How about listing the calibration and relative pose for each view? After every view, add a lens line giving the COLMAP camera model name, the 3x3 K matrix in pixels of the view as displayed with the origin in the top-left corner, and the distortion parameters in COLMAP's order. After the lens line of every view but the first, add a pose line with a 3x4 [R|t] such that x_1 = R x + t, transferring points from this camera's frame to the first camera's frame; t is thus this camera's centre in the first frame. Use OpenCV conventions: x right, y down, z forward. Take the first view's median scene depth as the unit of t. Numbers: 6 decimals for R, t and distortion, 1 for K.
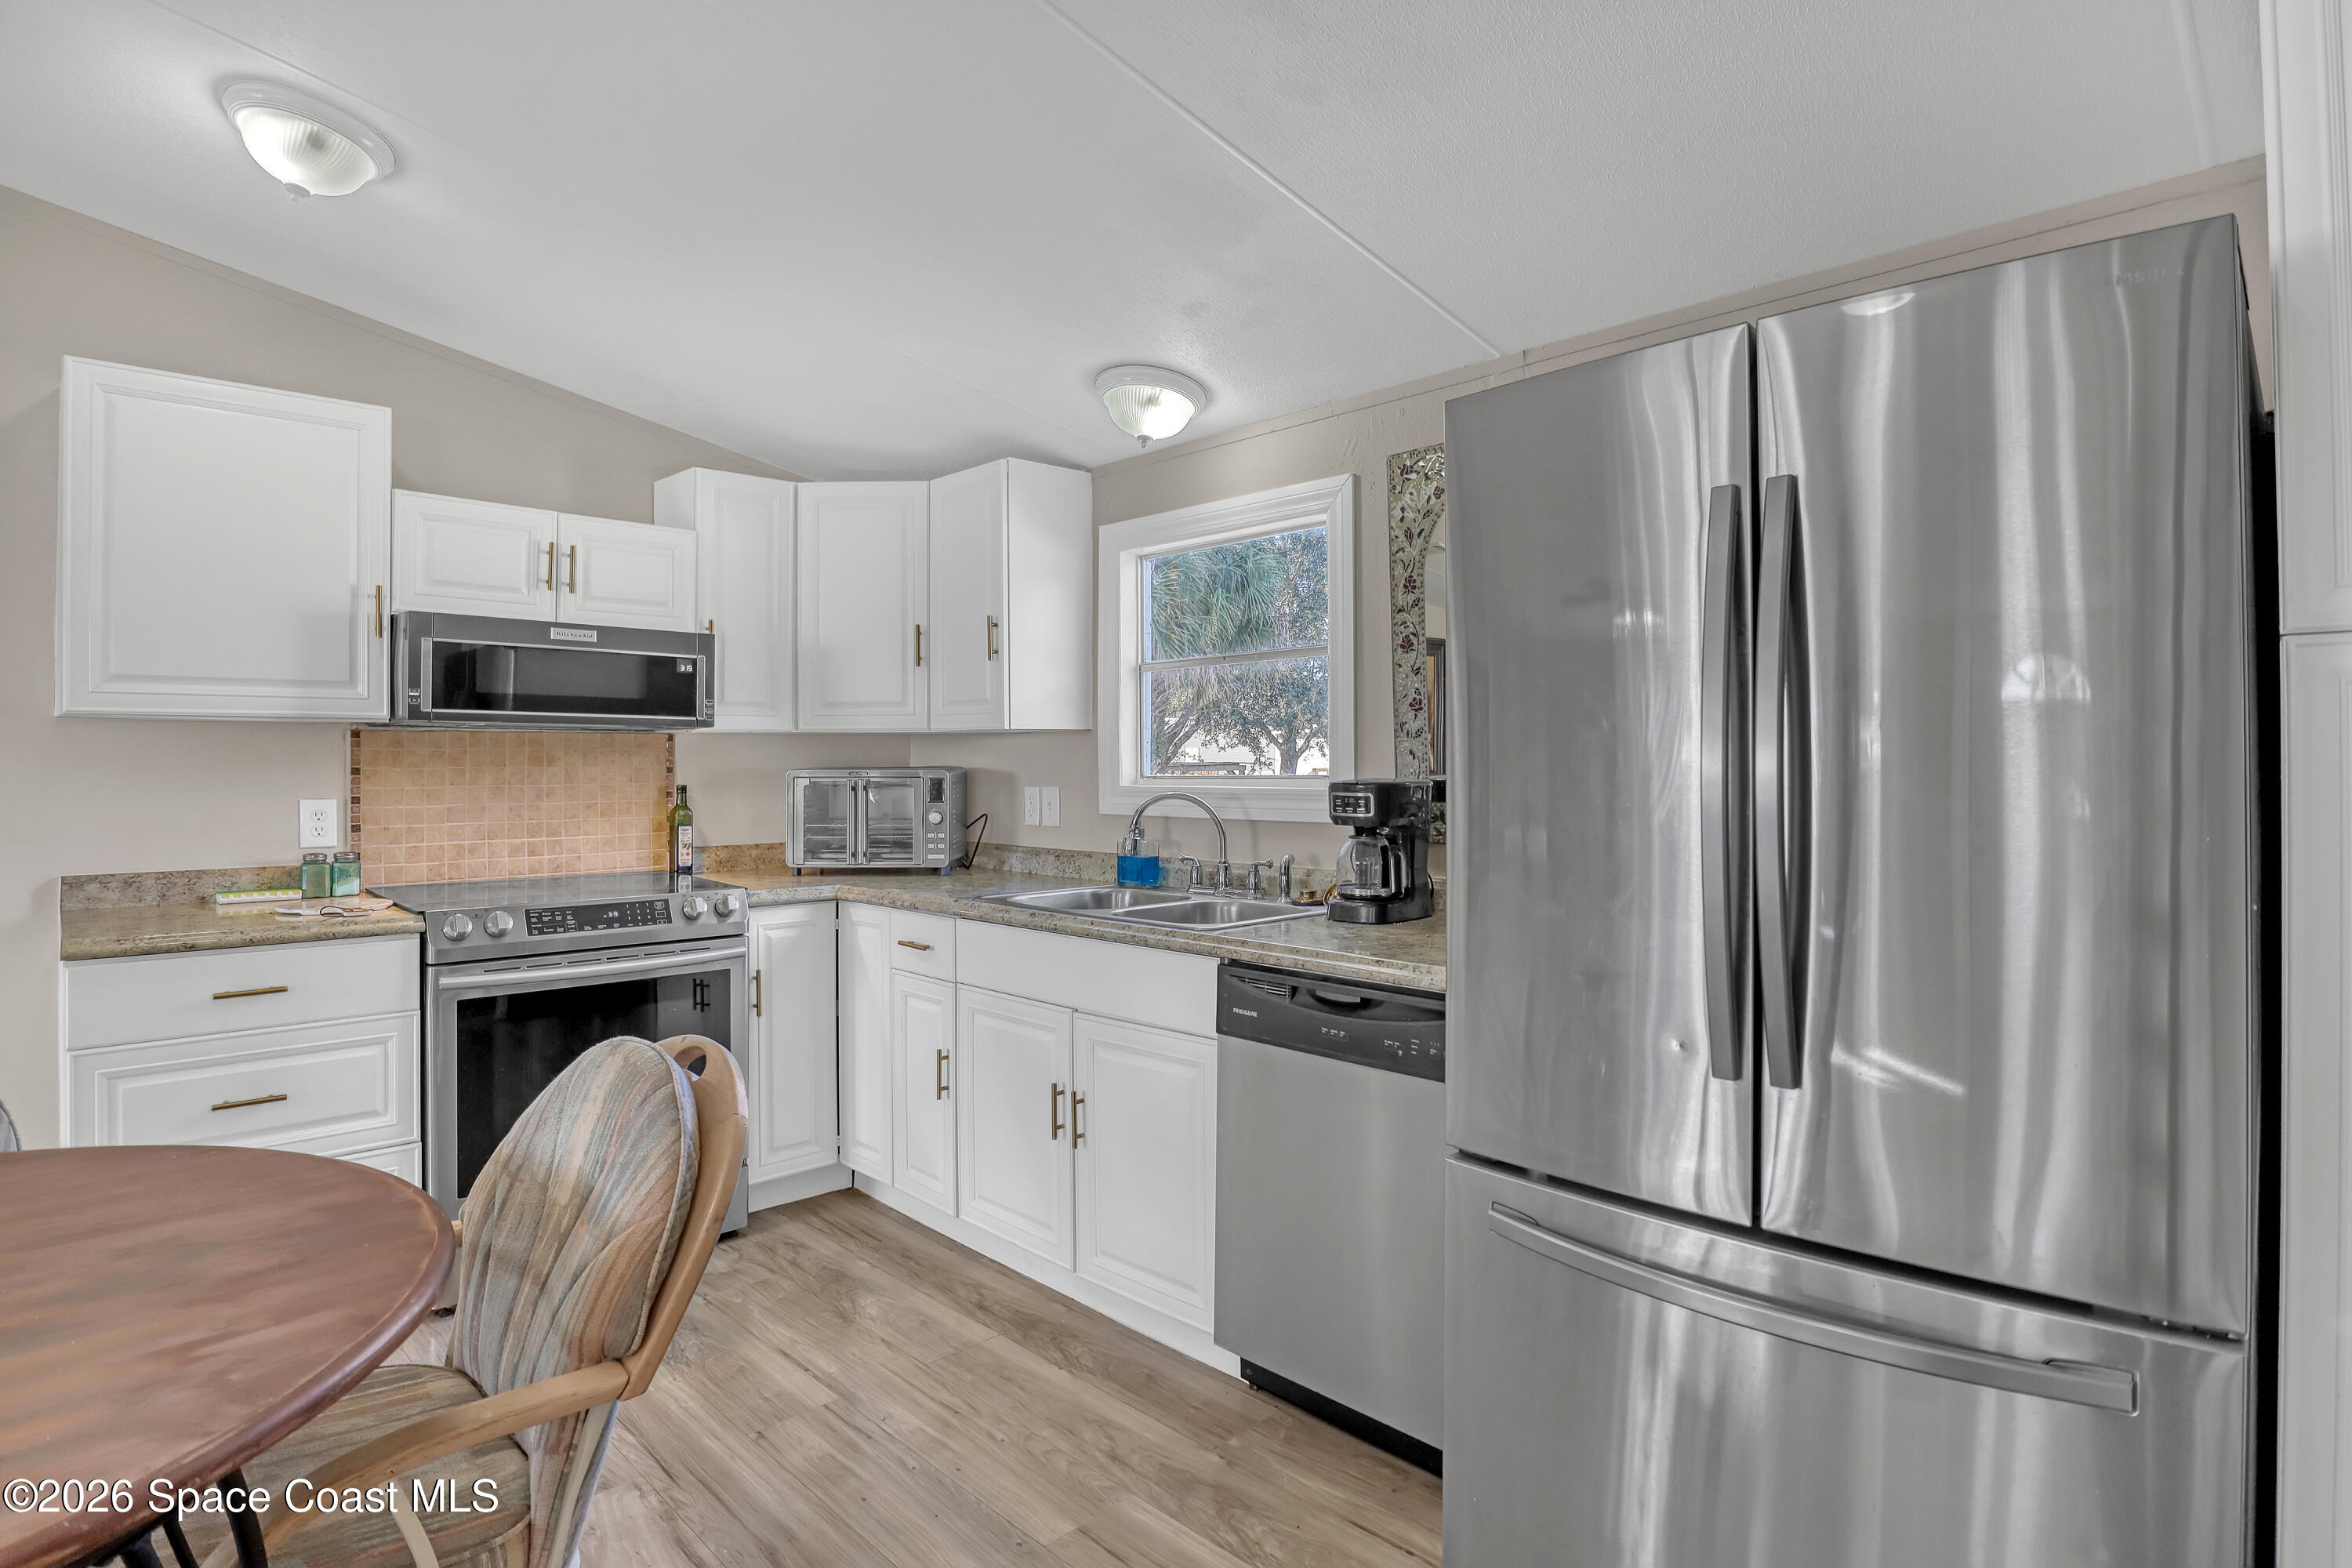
lens RADIAL K [[1224.6, 0, 1170.3], [0, 1224.6, 757.7], [0, 0, 1]] dist [-0.024238, 0.001107]
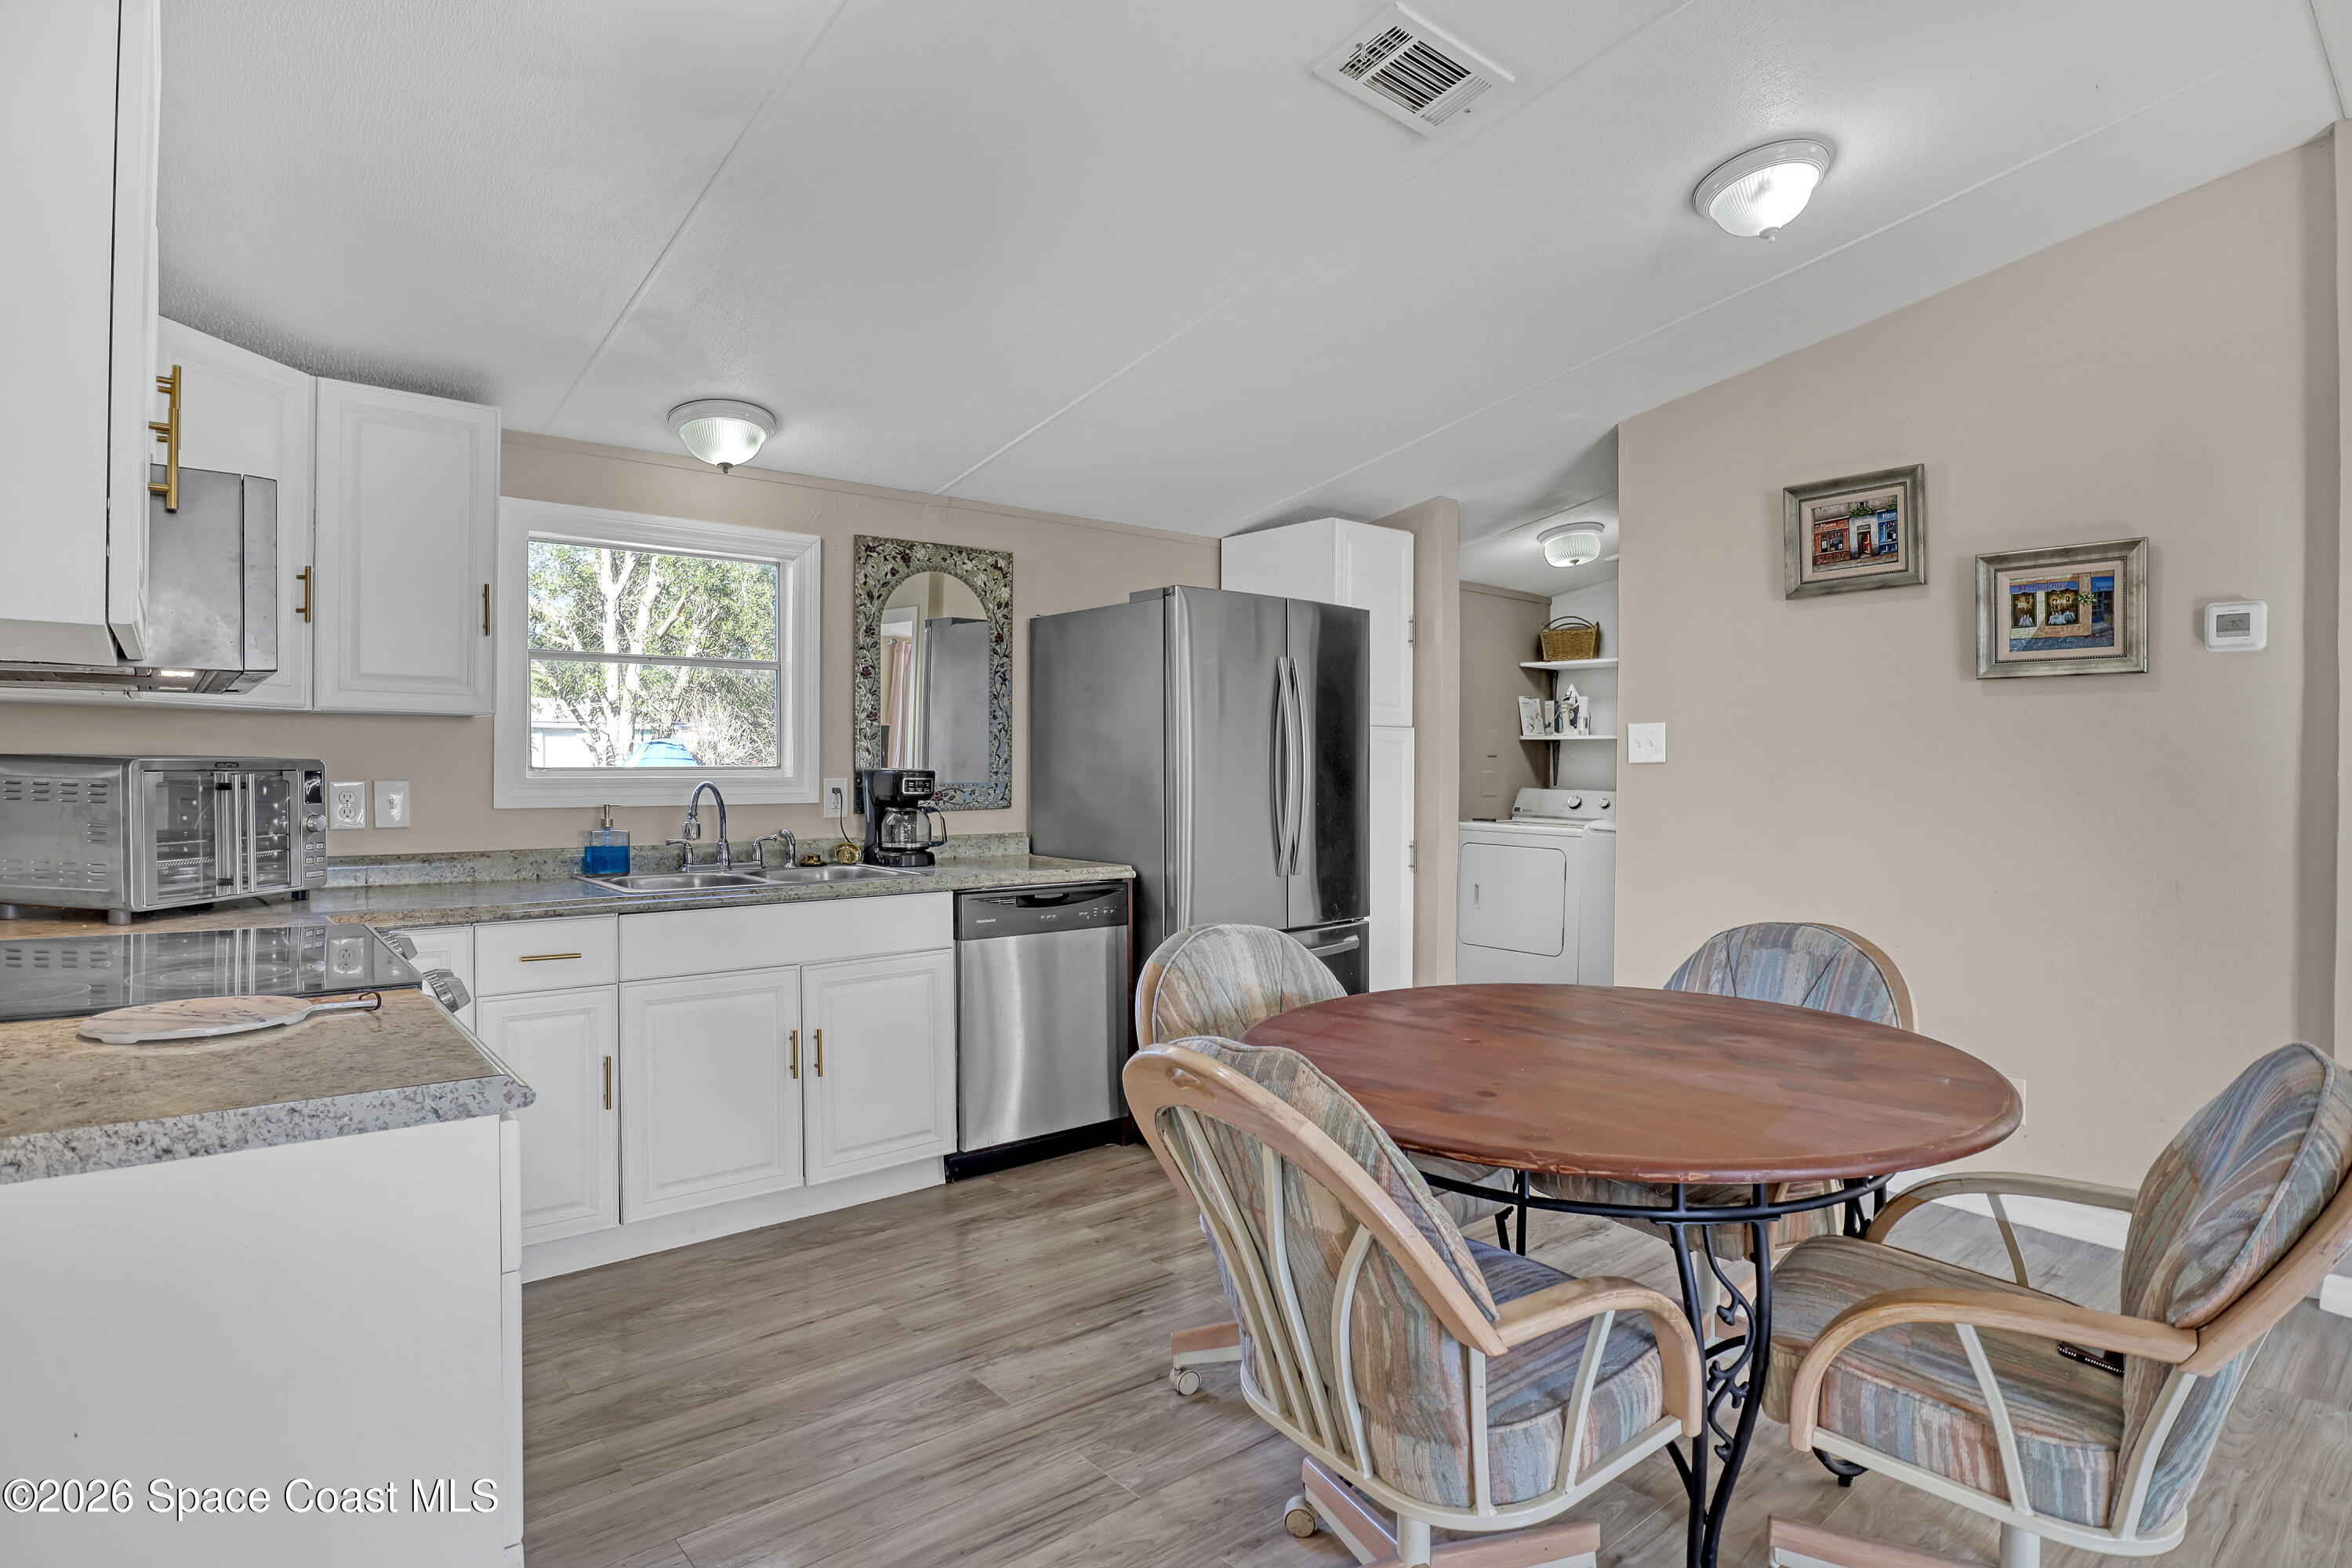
lens RADIAL K [[1208.1, 0, 1216.2], [0, 1208.1, 779.3], [0, 0, 1]] dist [-0.028821, 0.000876]
pose [[0.048636, -0.011467, 0.998751, -1.077004], [-0.011764, 0.999858, 0.012053, 0.007608], [-0.998747, -0.012336, 0.048494, 0.486571]]
